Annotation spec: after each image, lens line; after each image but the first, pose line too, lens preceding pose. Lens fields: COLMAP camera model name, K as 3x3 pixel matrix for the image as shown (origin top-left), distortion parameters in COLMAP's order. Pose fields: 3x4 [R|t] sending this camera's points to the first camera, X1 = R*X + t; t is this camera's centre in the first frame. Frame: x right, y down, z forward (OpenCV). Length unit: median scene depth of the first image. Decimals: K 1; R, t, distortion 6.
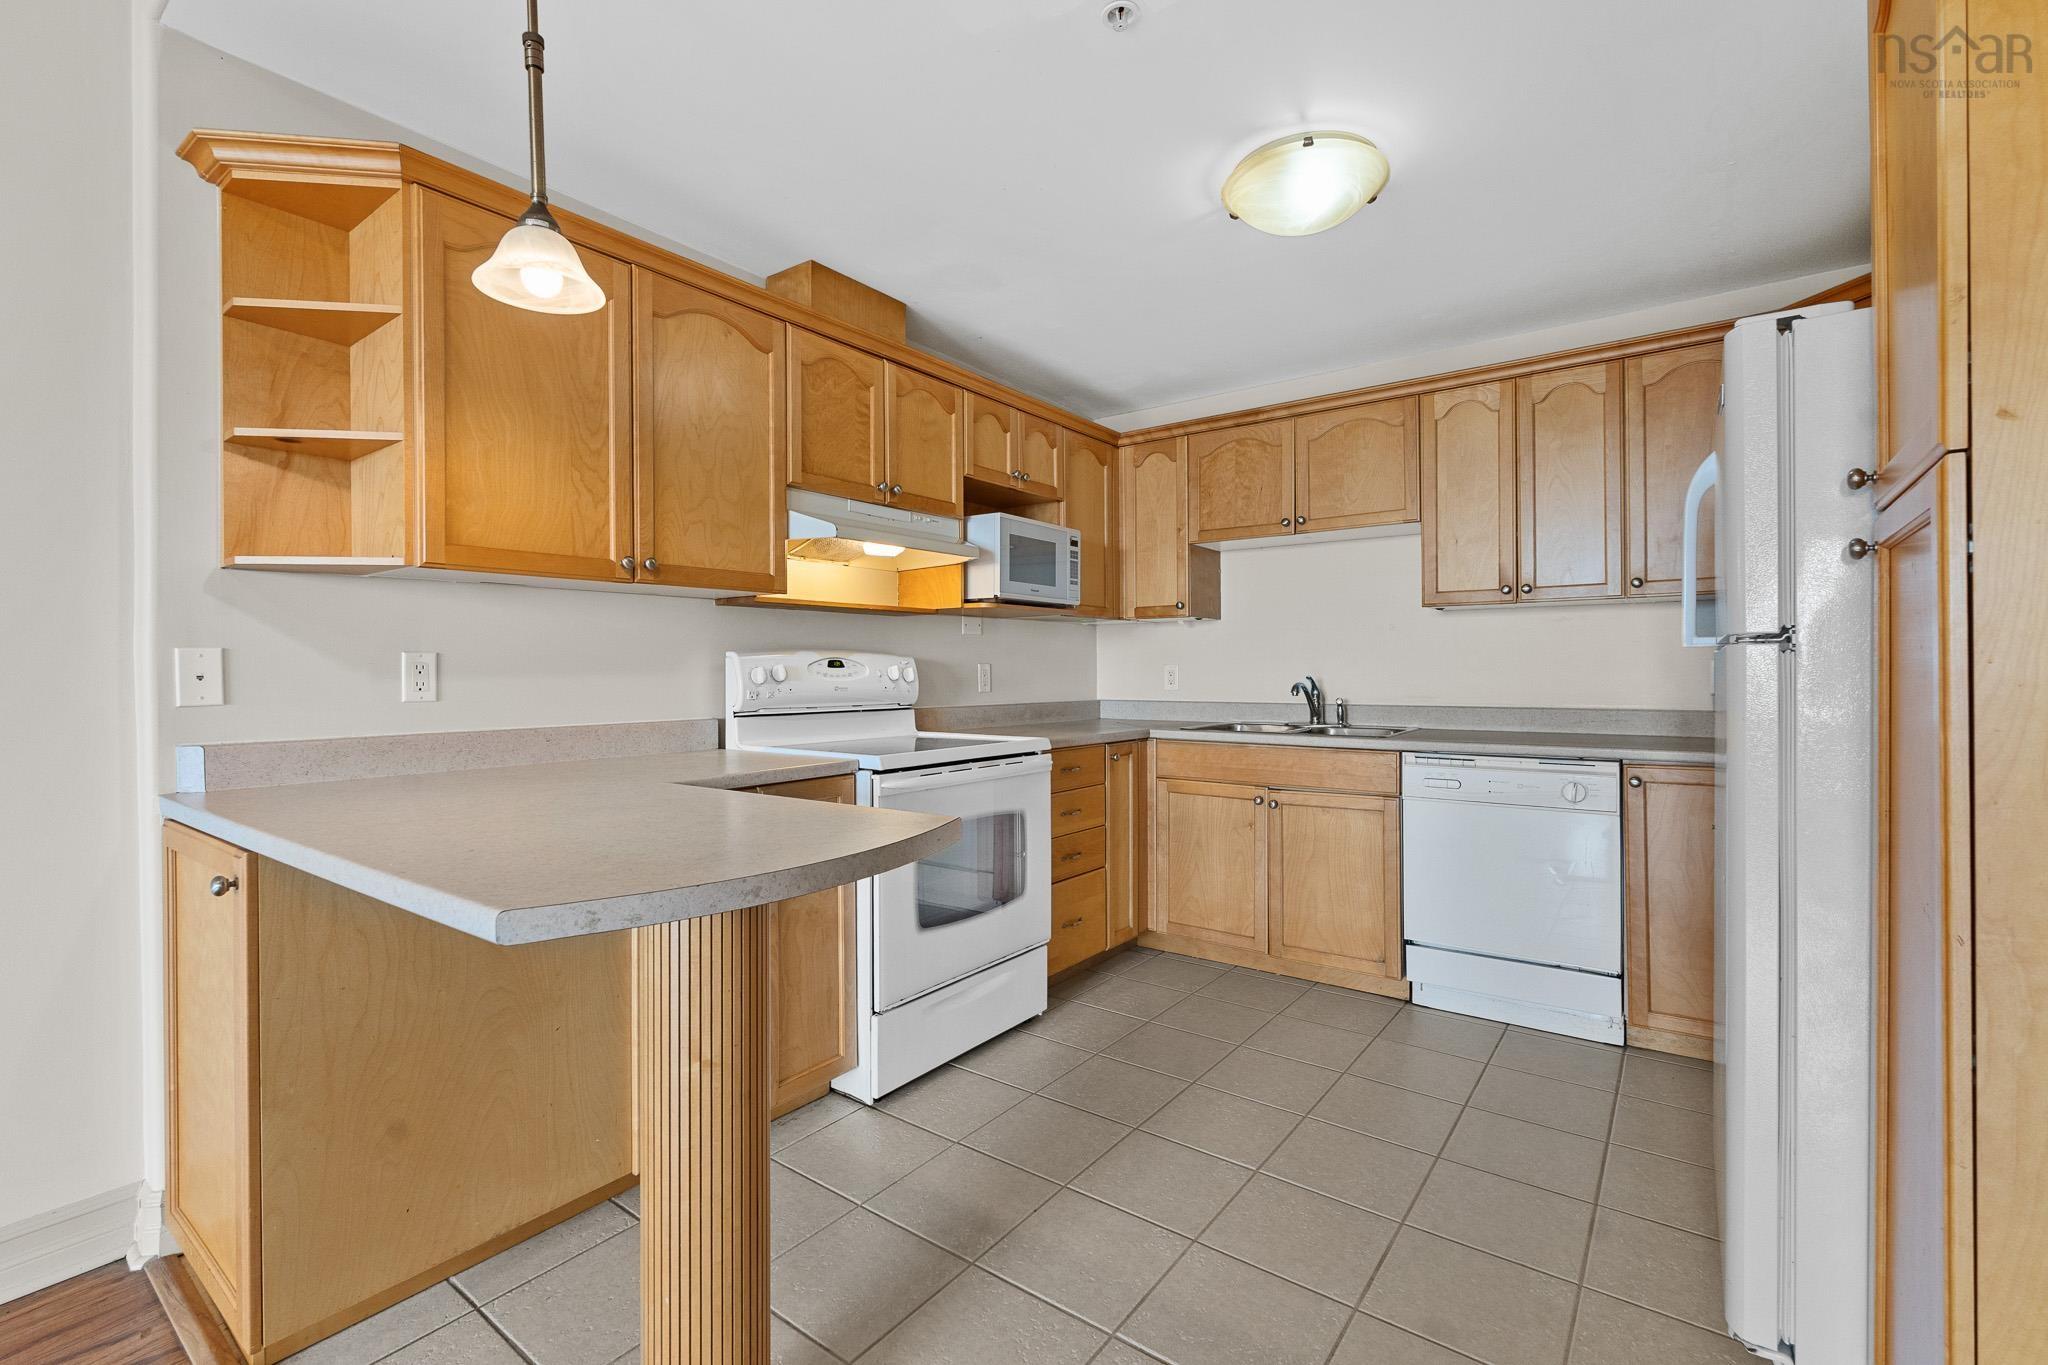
lens RADIAL K [[900.8, 0, 1021.7], [0, 900.8, 674.6], [0, 0, 1]] dist [-0.003728, -0.000256]
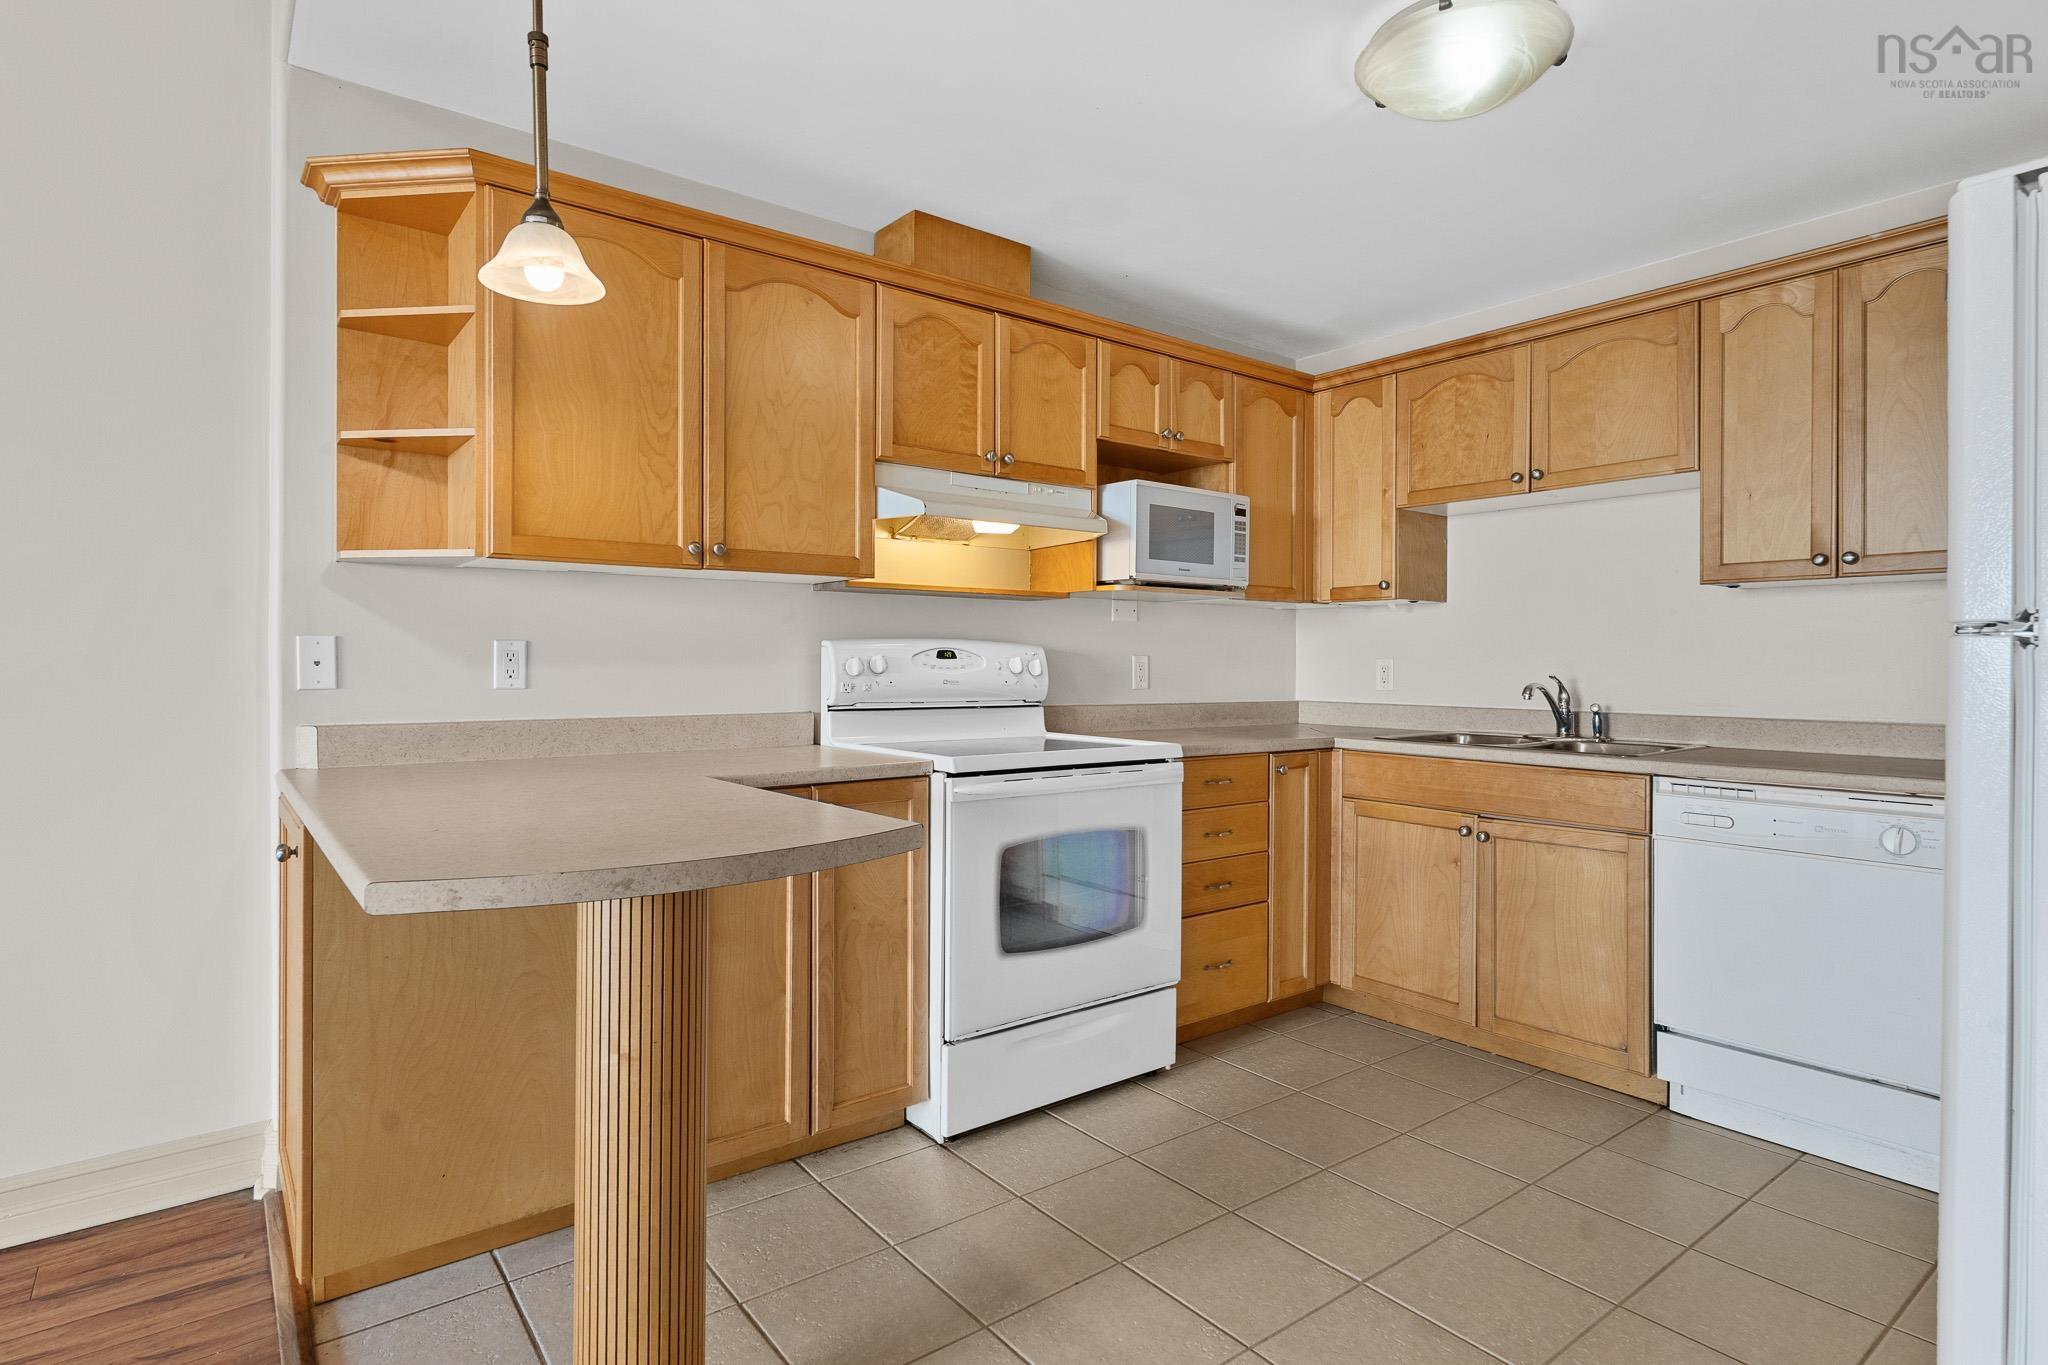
lens RADIAL K [[1062.6, 0, 1015.4], [0, 1062.6, 667.9], [0, 0, 1]] dist [-0.000526, -0.002266]
pose [[0.963313, 0.010799, -0.268162, 0.158857], [-0.010637, 0.999941, 0.002054, -0.001614], [0.268168, 0.000874, 0.963372, -0.006037]]
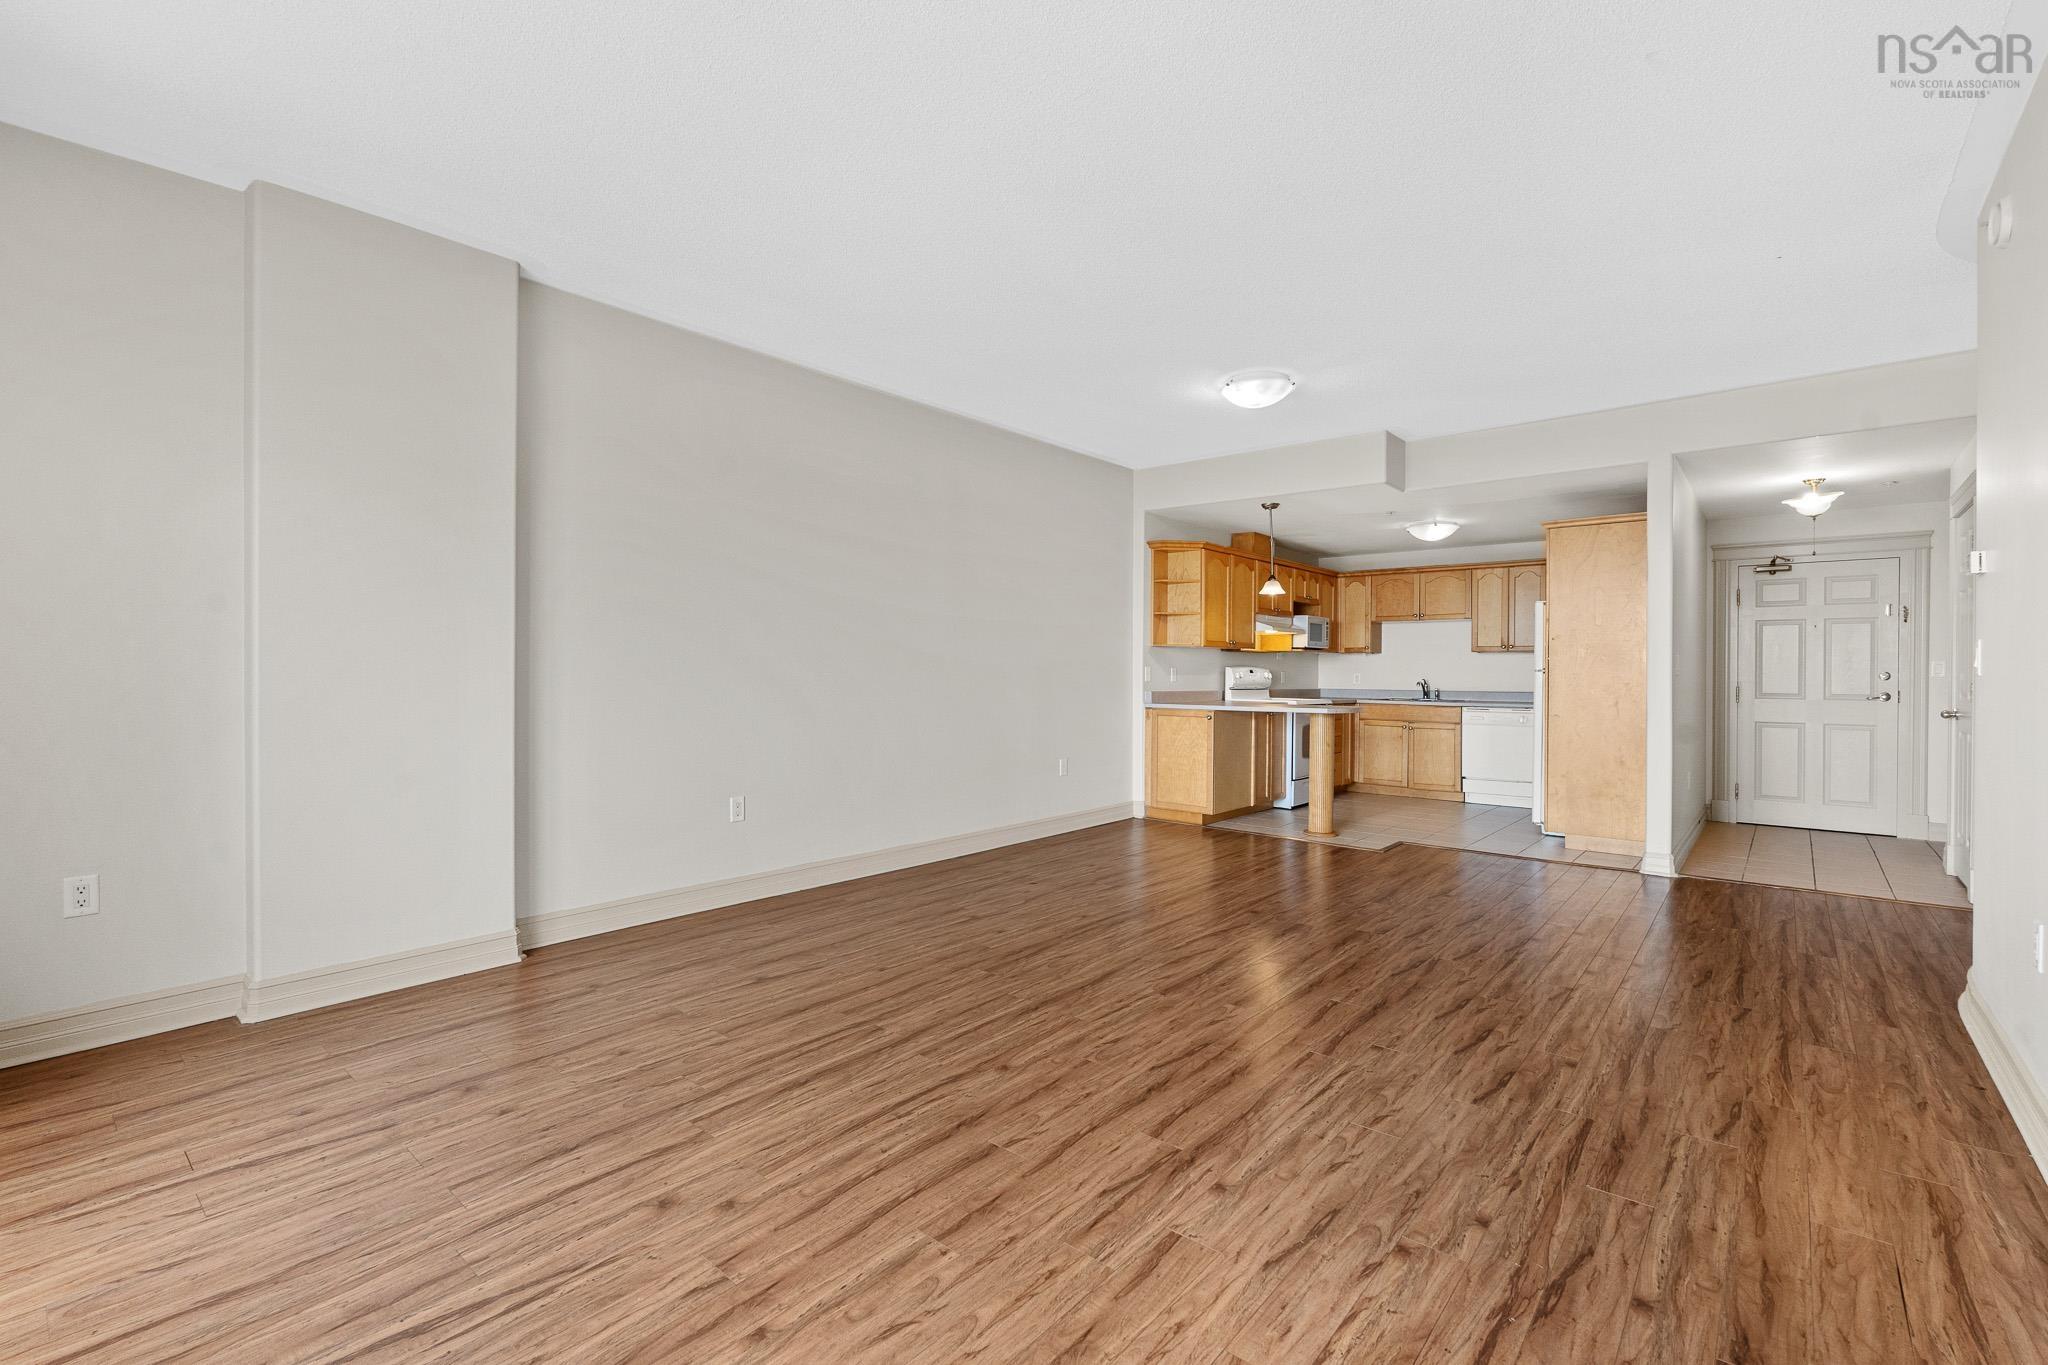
lens RADIAL K [[900.8, 0, 1019.2], [0, 900.8, 674.5], [0, 0, 1]] dist [-0.003728, -0.000256]
pose [[0.997828, 0.011798, -0.064800, -0.804413], [-0.011855, 0.999930, -0.000493, 0.006658], [0.064790, 0.001260, 0.997898, -1.961394]]
